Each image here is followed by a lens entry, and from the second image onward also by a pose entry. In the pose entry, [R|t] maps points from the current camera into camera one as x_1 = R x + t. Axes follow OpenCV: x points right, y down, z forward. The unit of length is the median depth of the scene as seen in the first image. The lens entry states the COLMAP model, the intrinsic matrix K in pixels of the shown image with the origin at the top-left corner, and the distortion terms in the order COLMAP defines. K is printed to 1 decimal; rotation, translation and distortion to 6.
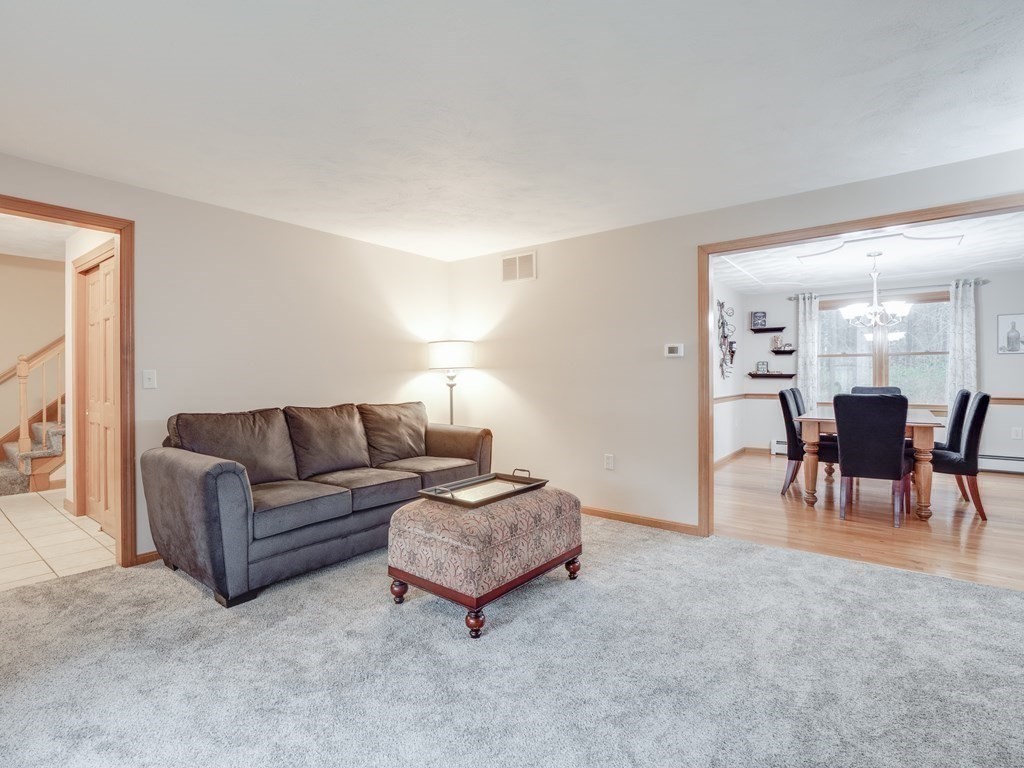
lens RADIAL K [[493.8, 0, 508.9], [0, 493.8, 379.2], [0, 0, 1]] dist [-0.003618, -0.000900]
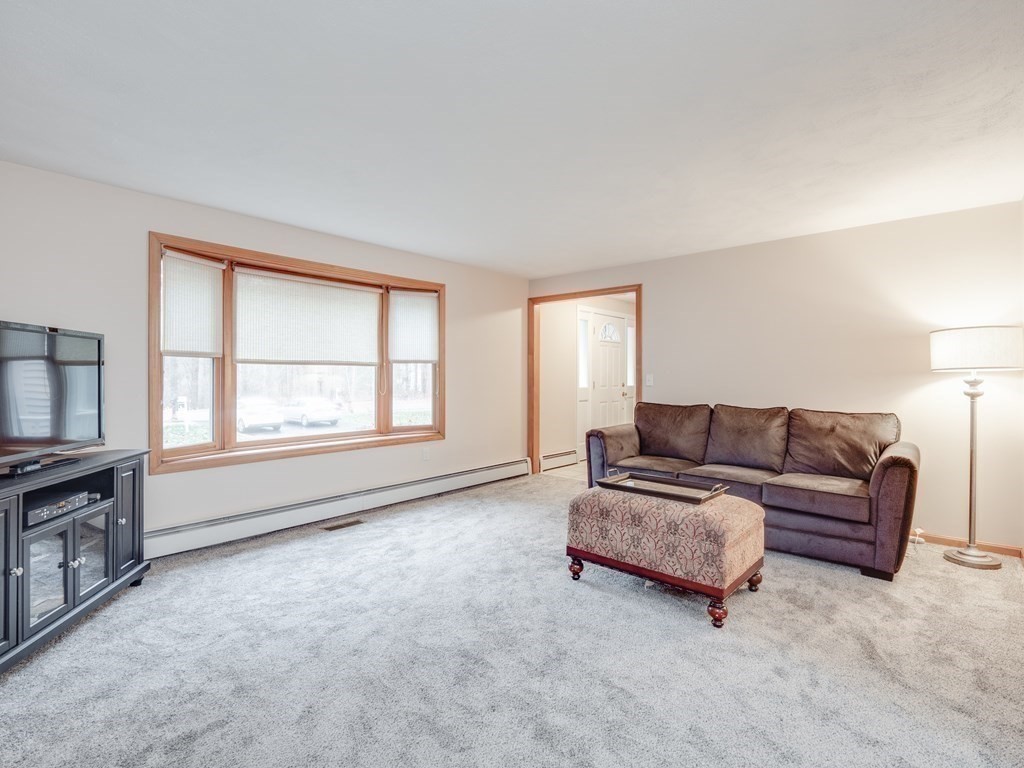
lens RADIAL K [[493.8, 0, 508.9], [0, 493.8, 379.1], [0, 0, 1]] dist [-0.003618, -0.000900]
pose [[-0.047354, 0.007523, -0.998850, 0.673199], [-0.010404, 0.999914, 0.008024, -0.008729], [0.998824, 0.010772, -0.047272, 0.477395]]
